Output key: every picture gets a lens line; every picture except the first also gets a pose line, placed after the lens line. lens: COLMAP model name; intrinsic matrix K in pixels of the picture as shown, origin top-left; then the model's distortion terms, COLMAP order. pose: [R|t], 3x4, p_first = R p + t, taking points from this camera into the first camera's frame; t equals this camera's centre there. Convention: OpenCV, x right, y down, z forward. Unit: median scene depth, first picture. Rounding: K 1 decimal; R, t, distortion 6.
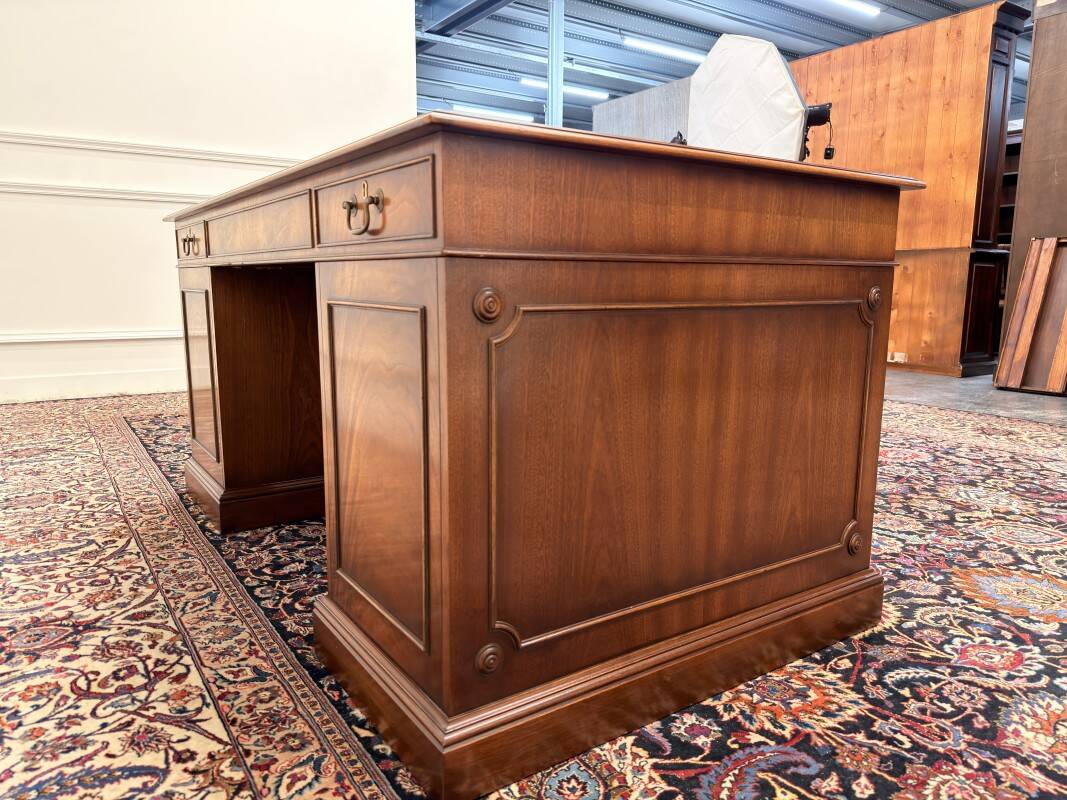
lens RADIAL K [[759.0, 0, 527.7], [0, 759.0, 406.1], [0, 0, 1]] dist [0.013183, -0.023789]
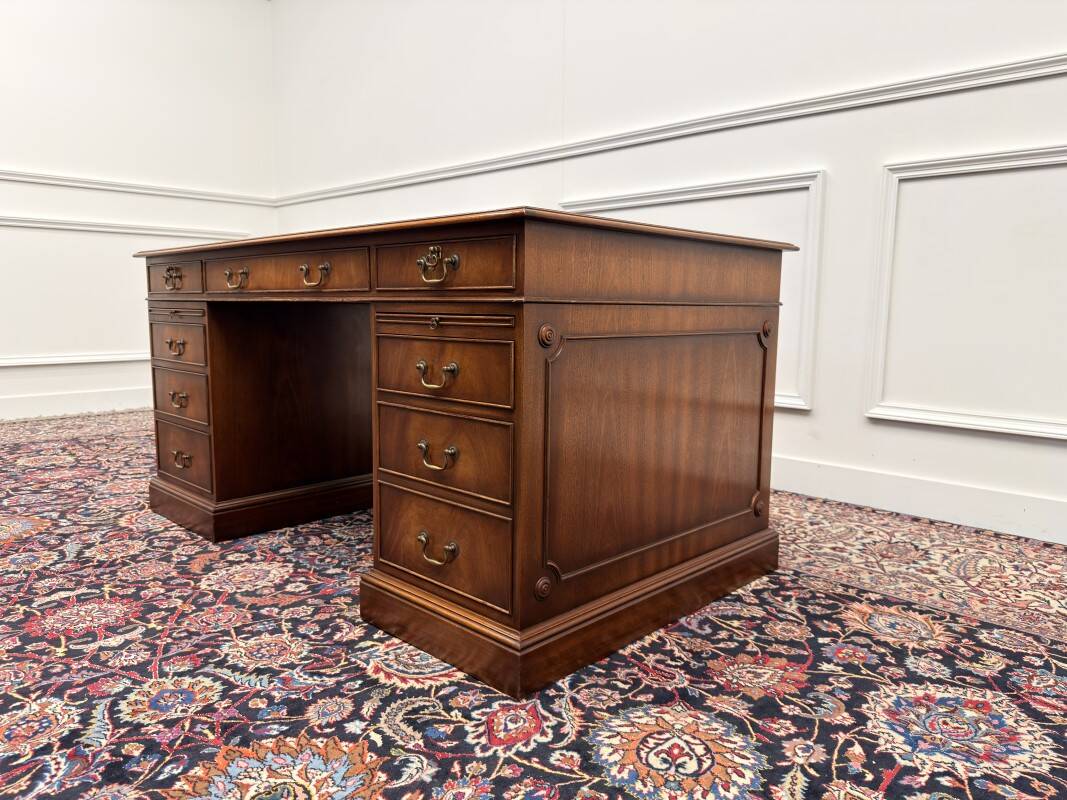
lens RADIAL K [[759.0, 0, 536.7], [0, 759.0, 391.5], [0, 0, 1]] dist [0.013183, -0.023789]
pose [[-0.977007, 0.016252, -0.212586, -0.022807], [-0.043580, 0.960816, 0.273740, -0.497949], [0.208704, 0.276710, -0.938016, 2.867175]]
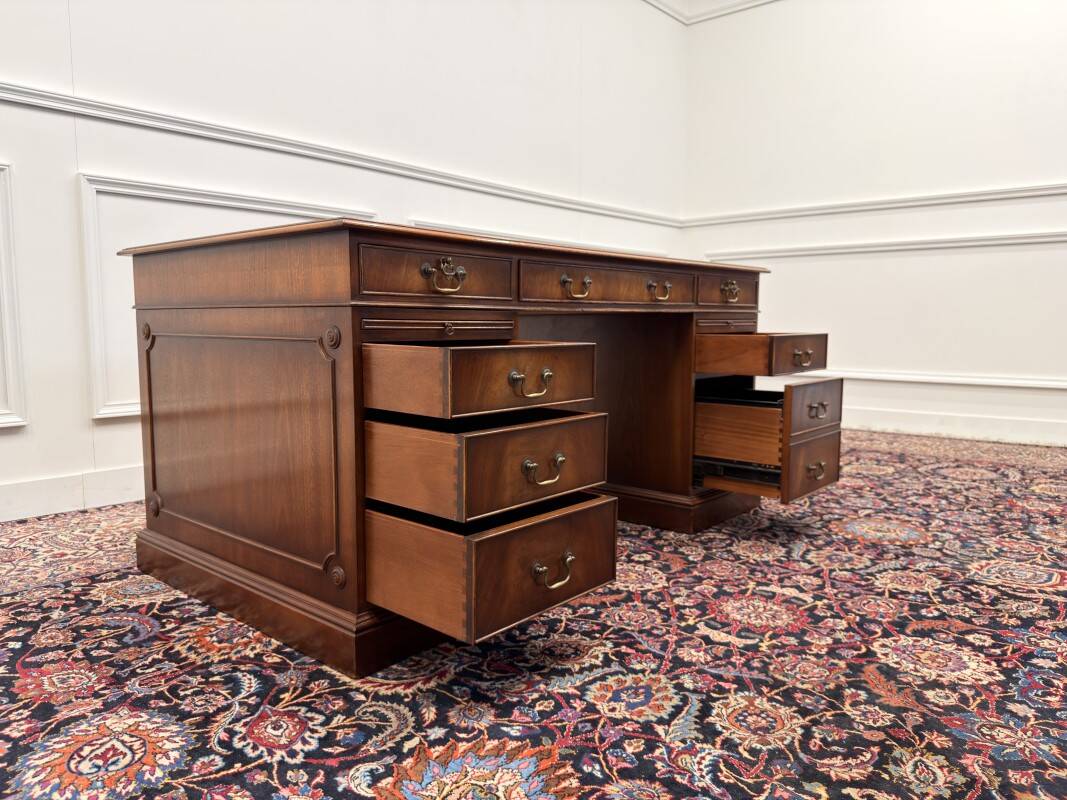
lens RADIAL K [[759.0, 0, 528.4], [0, 759.0, 388.0], [0, 0, 1]] dist [0.013183, -0.023789]
pose [[0.262799, 0.085860, -0.961023, 1.486215], [-0.162864, 0.985688, 0.043528, -0.156630], [0.951006, 0.145077, 0.273021, 0.950671]]
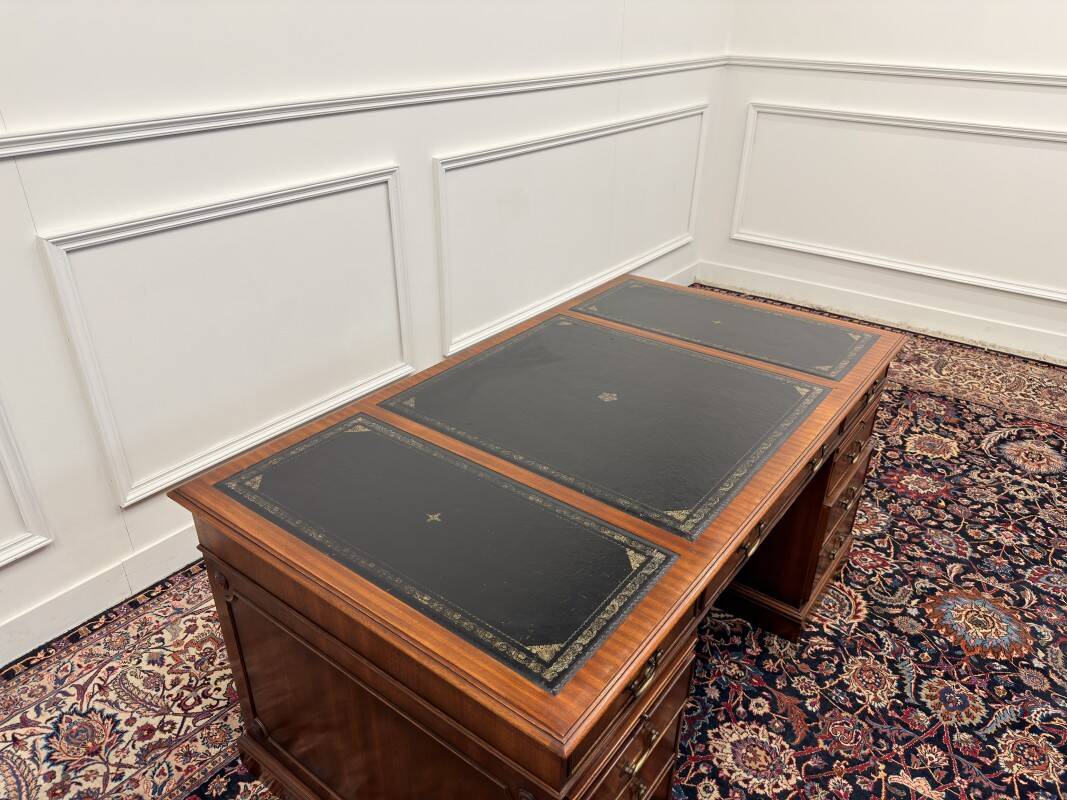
lens RADIAL K [[759.0, 0, 529.5], [0, 759.0, 393.9], [0, 0, 1]] dist [0.013183, -0.023789]
pose [[0.325769, 0.440483, -0.836570, 0.942827], [-0.166803, 0.897736, 0.407734, -0.875474], [0.930619, 0.006715, 0.365928, 0.662806]]
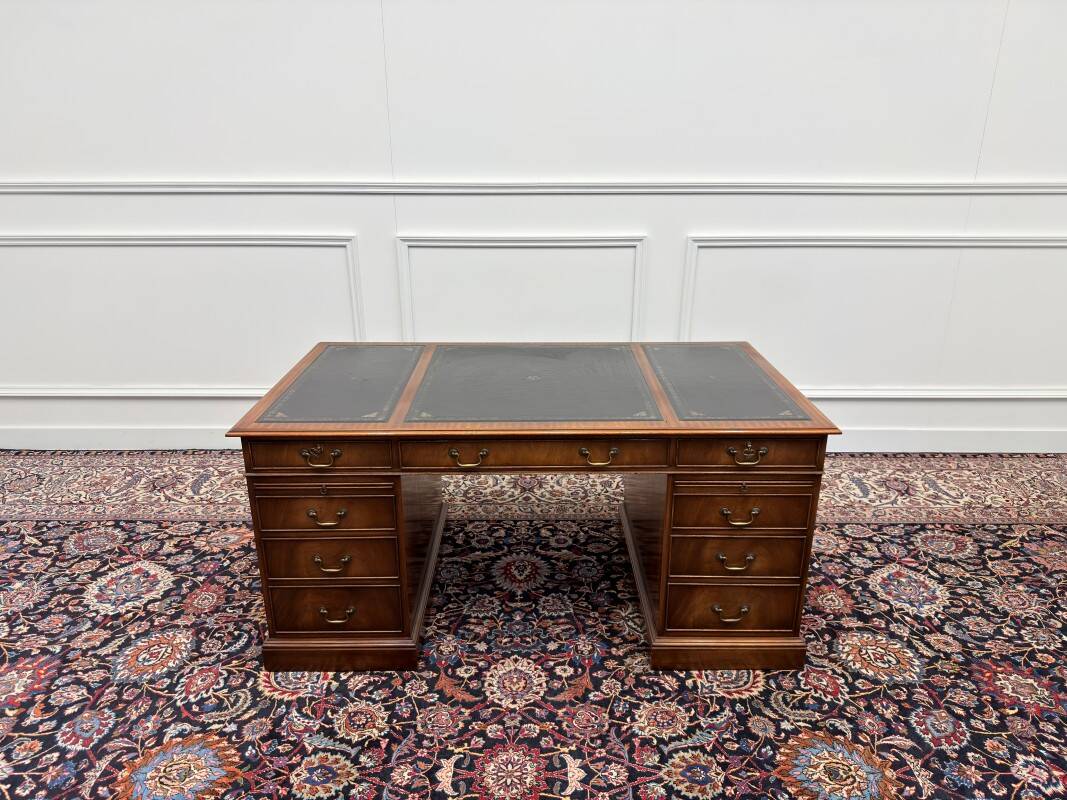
lens RADIAL K [[759.0, 0, 534.2], [0, 759.0, 380.9], [0, 0, 1]] dist [0.013183, -0.023789]
pose [[-0.553468, 0.263865, -0.789967, 1.362861], [-0.137290, 0.906609, 0.399014, -1.094103], [0.821477, 0.329296, -0.465553, 2.174770]]
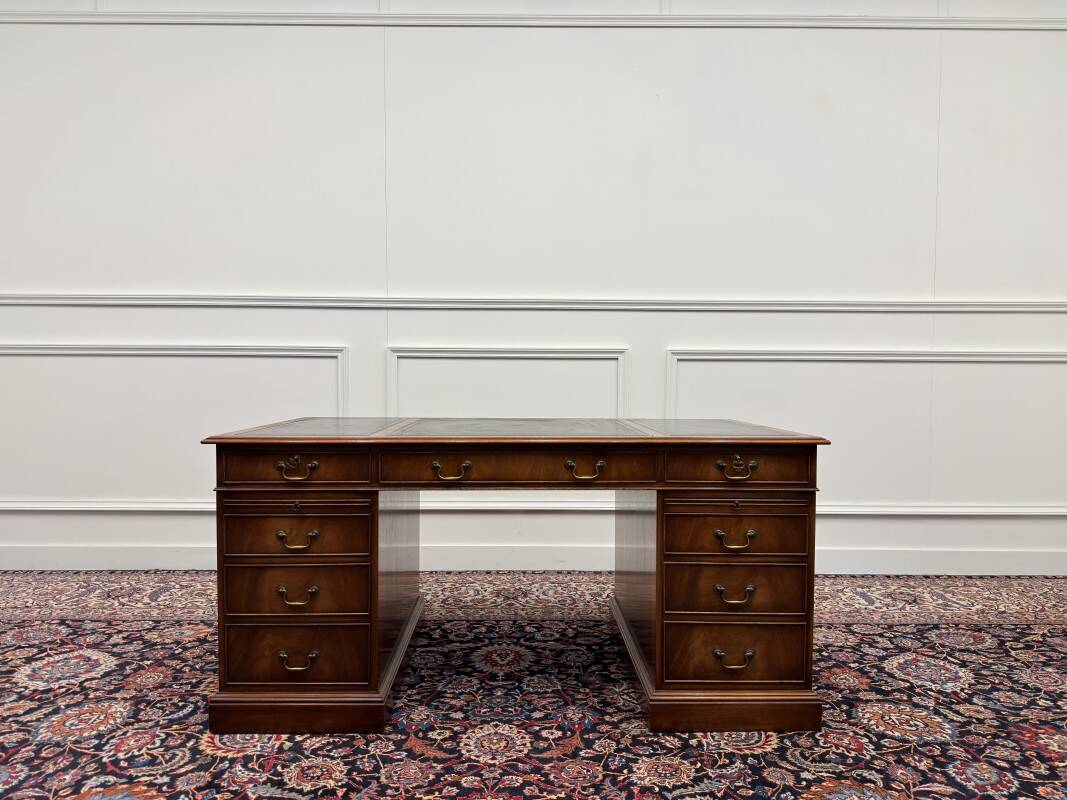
lens RADIAL K [[759.0, 0, 530.9], [0, 759.0, 404.1], [0, 0, 1]] dist [0.013183, -0.023789]
pose [[-0.540127, 0.027675, -0.841128, 1.417948], [-0.145859, 0.981256, 0.125947, -0.639304], [0.828847, 0.190713, -0.525966, 2.286273]]
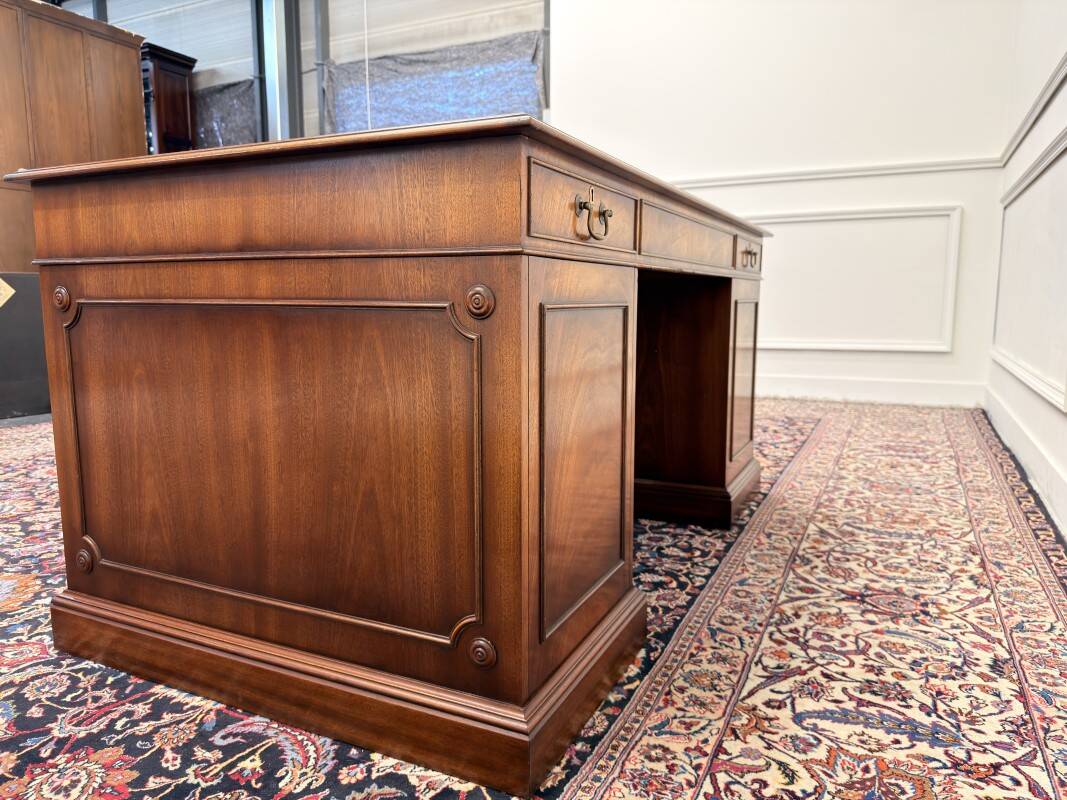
lens RADIAL K [[759.0, 0, 541.8], [0, 759.0, 427.2], [0, 0, 1]] dist [0.013183, -0.023789]
pose [[-0.516449, -0.149219, 0.843217, -1.312220], [0.139594, 0.956858, 0.254827, -0.312795], [-0.844864, 0.249313, -0.473338, 1.947714]]
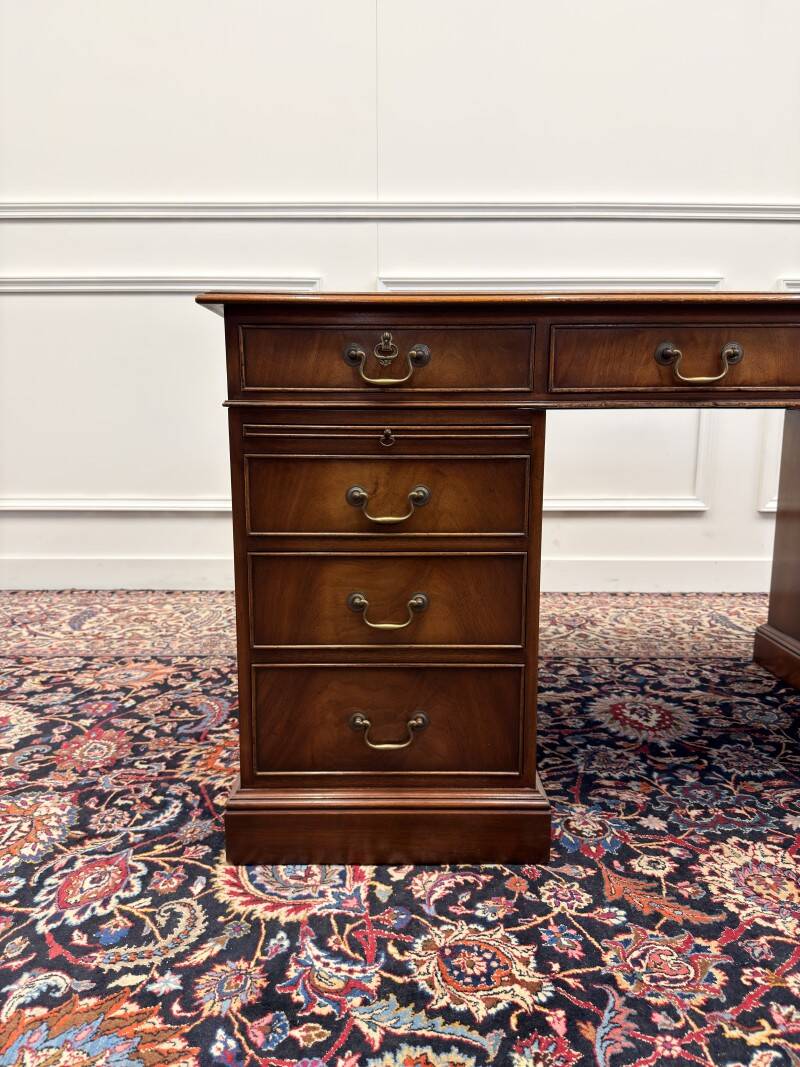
lens RADIAL K [[759.0, 0, 401.9], [0, 759.0, 530.5], [0, 0, 1]] dist [0.013183, -0.023789]
pose [[-0.549524, 0.124876, -0.826093, 1.028022], [-0.142977, 0.960125, 0.240246, -0.270977], [0.823153, 0.250133, -0.509757, 1.552603]]
